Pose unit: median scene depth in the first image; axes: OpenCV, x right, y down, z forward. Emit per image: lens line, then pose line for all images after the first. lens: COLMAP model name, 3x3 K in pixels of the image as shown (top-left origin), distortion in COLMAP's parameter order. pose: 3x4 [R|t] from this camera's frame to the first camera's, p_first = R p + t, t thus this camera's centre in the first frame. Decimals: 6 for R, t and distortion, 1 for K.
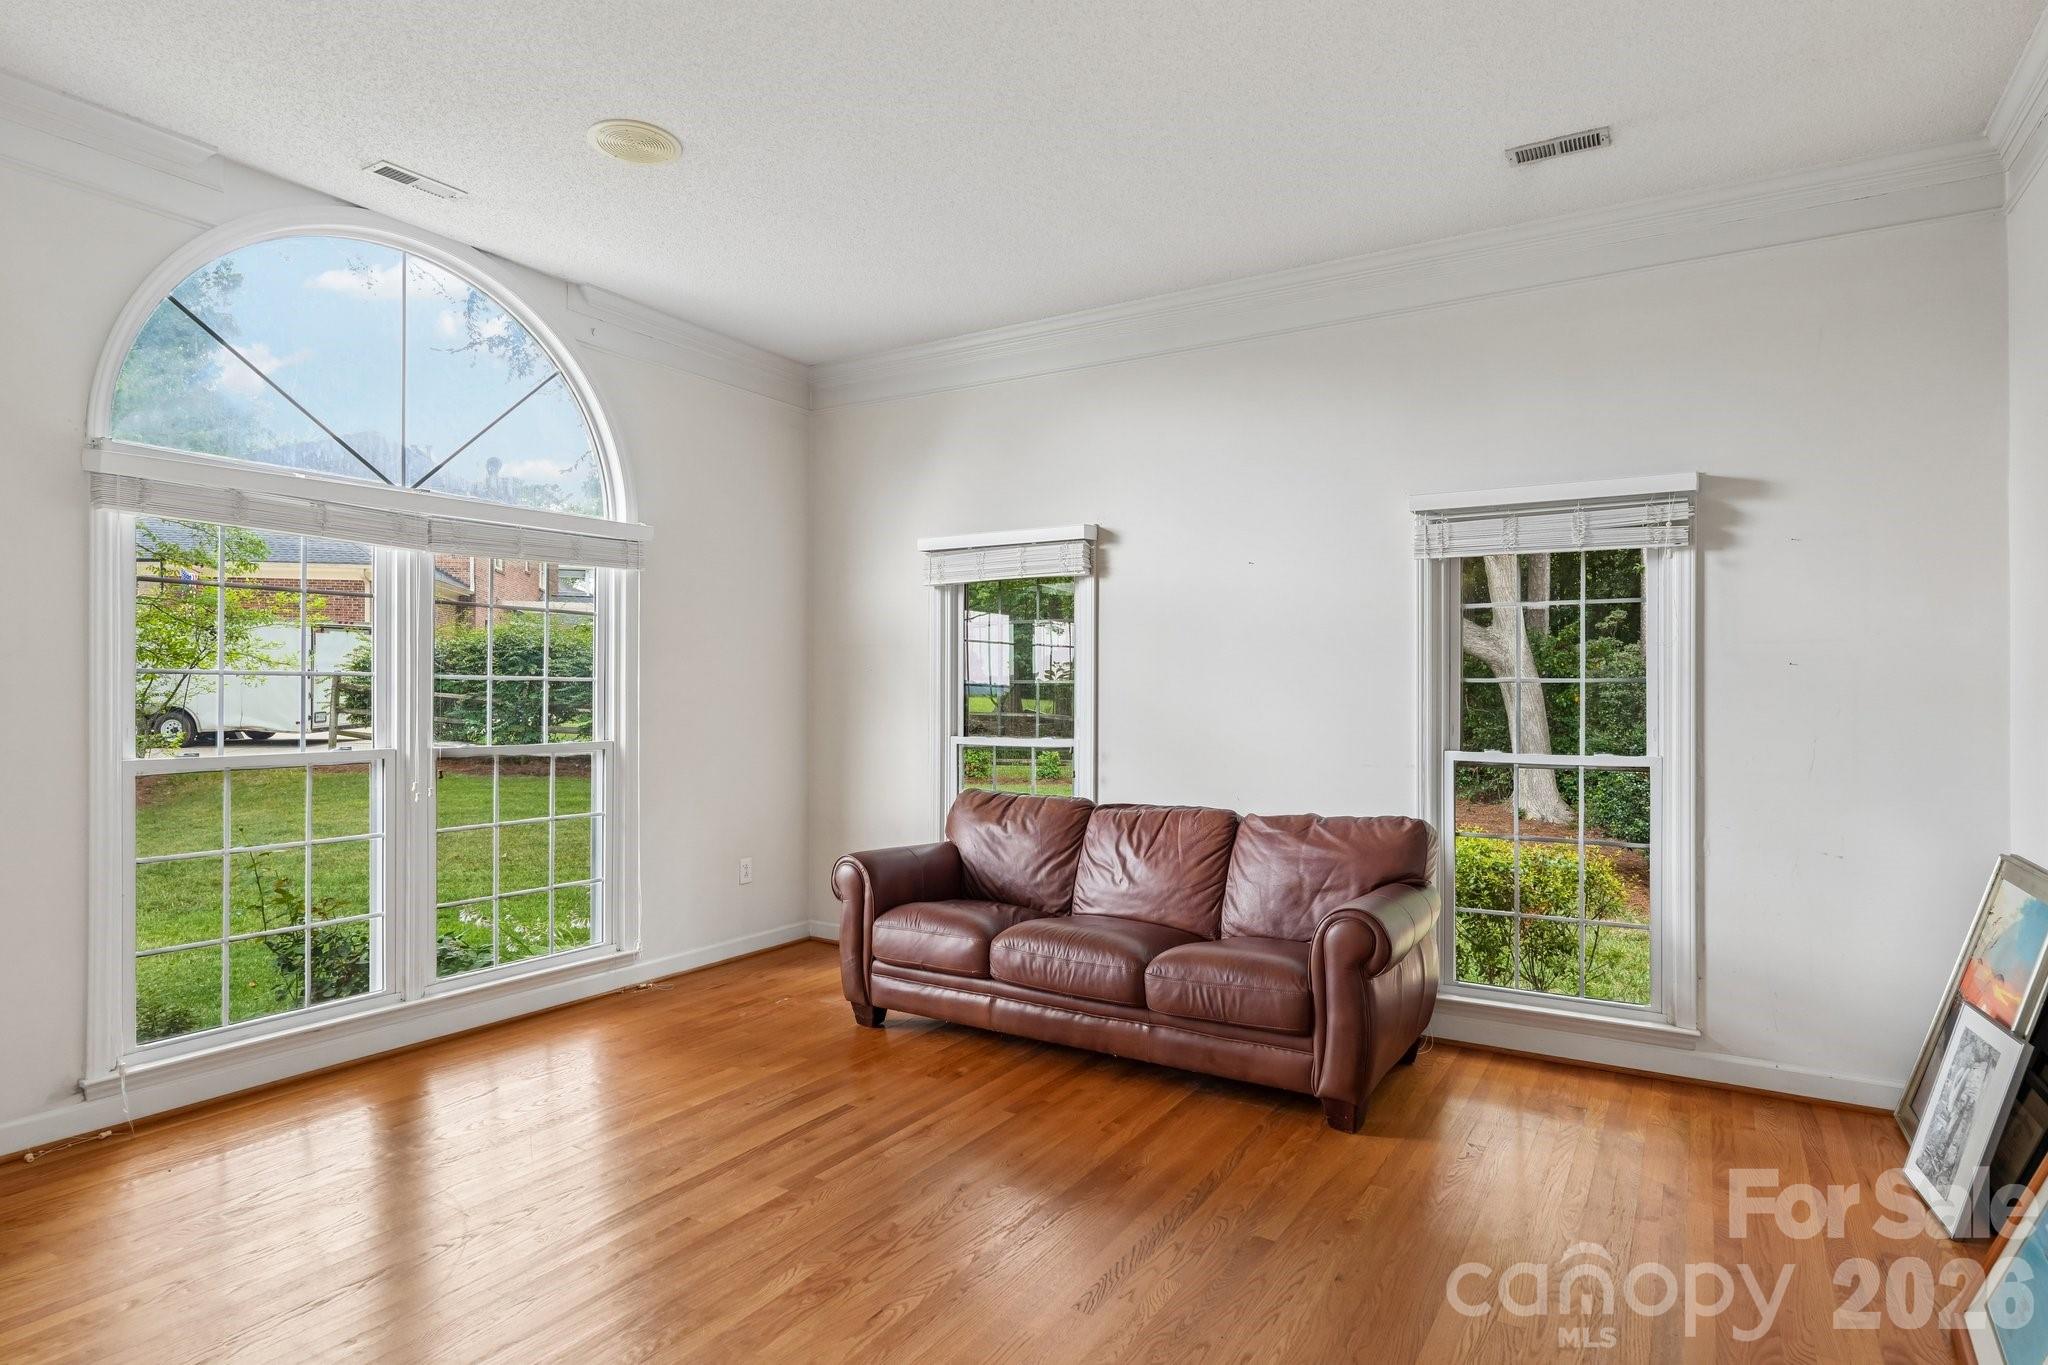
lens RADIAL K [[1135.3, 0, 1028.4], [0, 1135.3, 691.7], [0, 0, 1]] dist [0.002036, 0.000898]
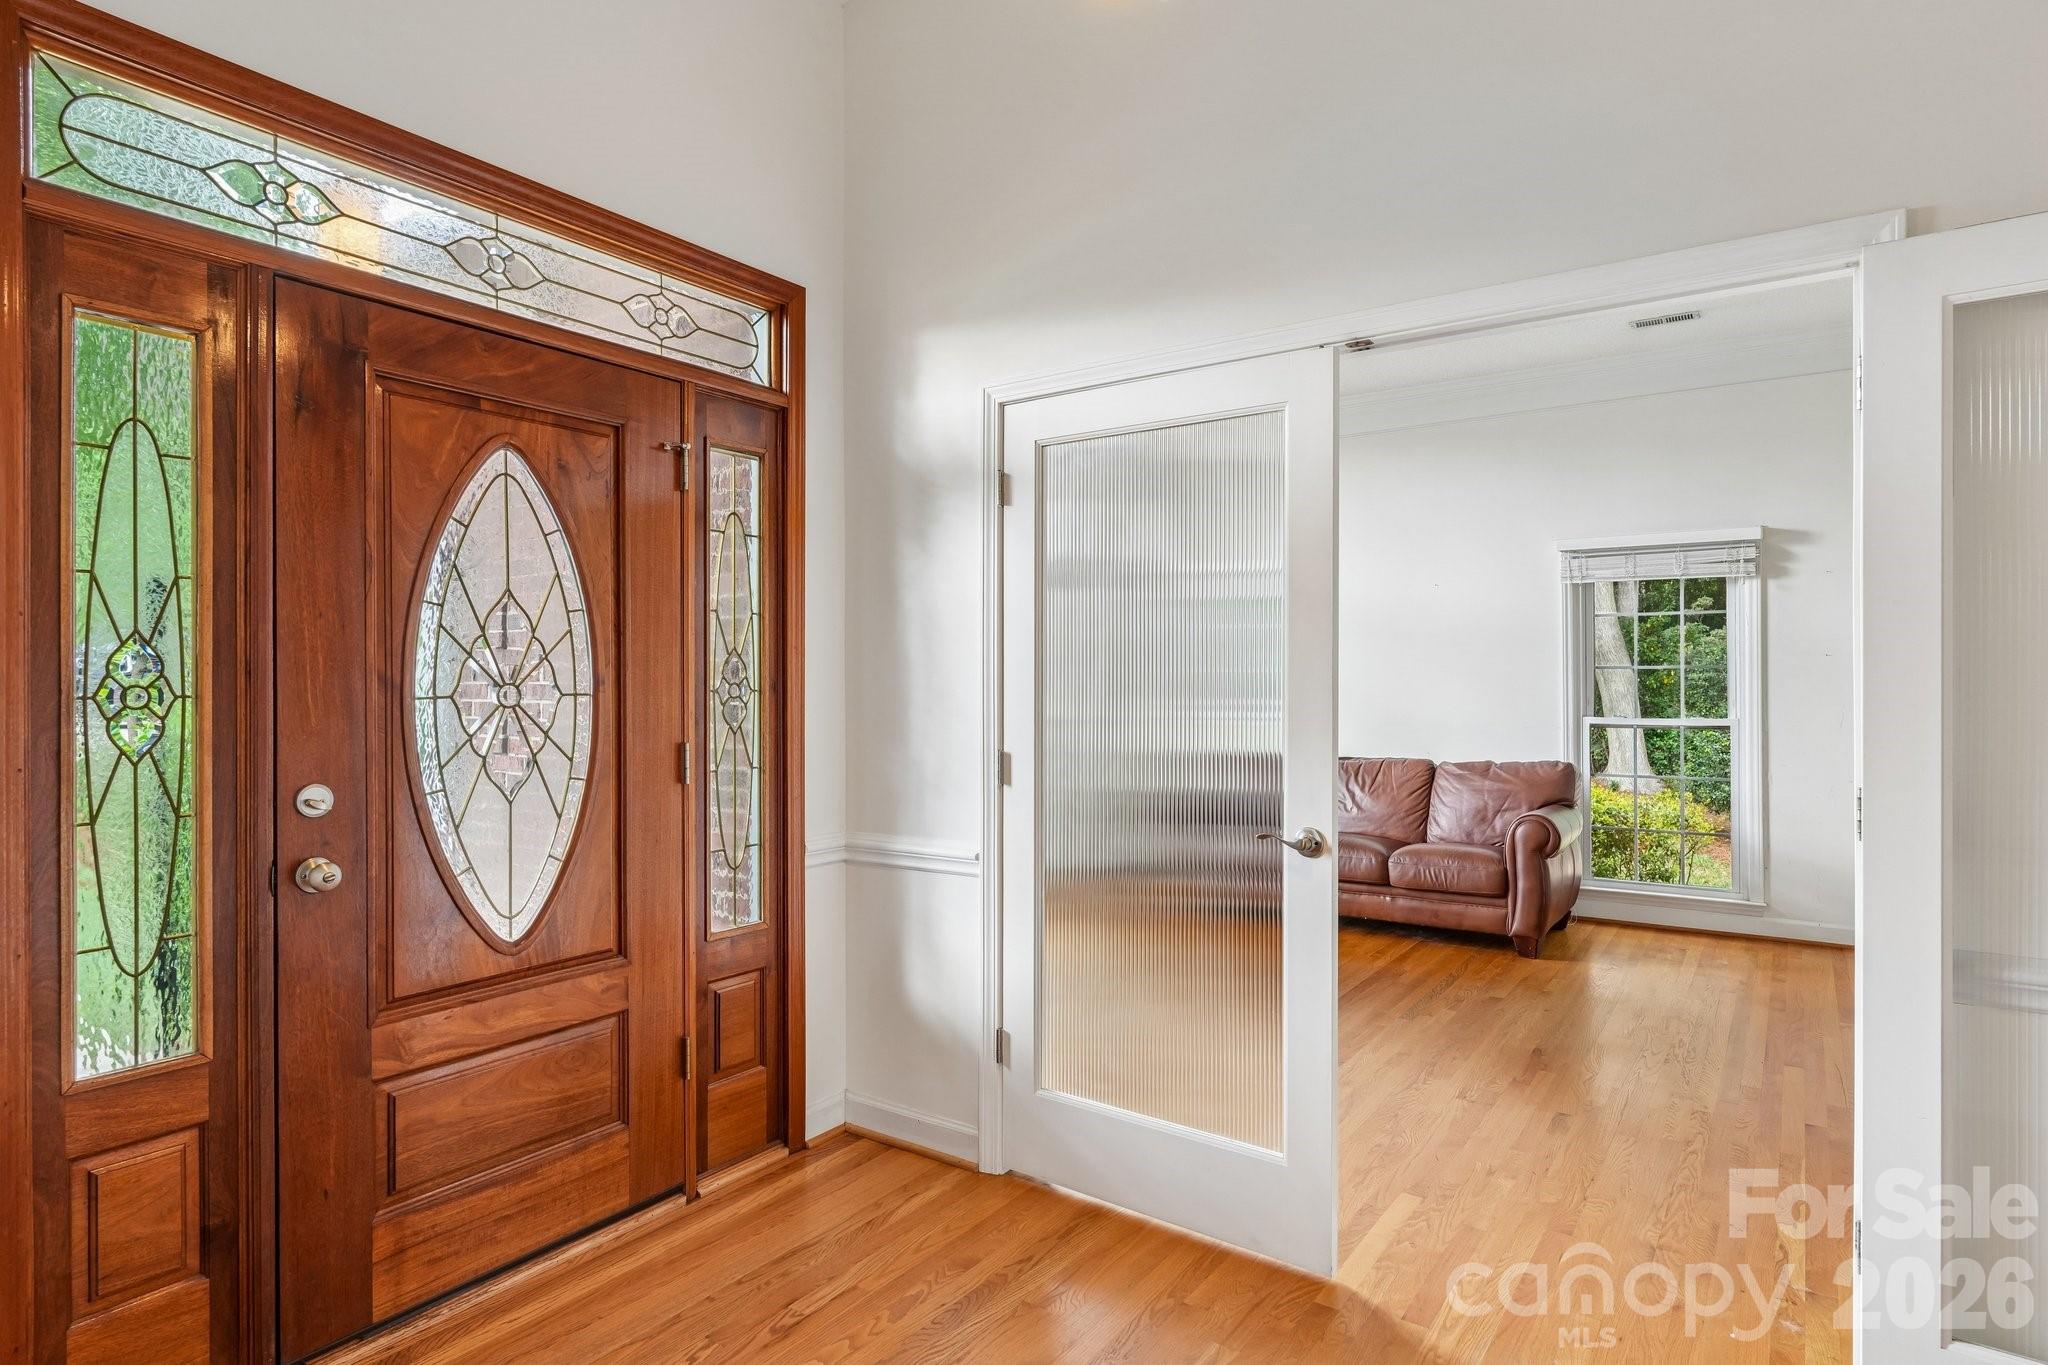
lens RADIAL K [[1141.2, 0, 1024.0], [0, 1141.2, 682.5], [0, 0, 1]] dist [-0.001057, 0.000279]
pose [[0.998235, -0.008787, -0.058734, -0.281890], [0.008968, 0.999956, 0.002818, -0.001767], [0.058706, -0.003340, 0.998270, -0.534250]]
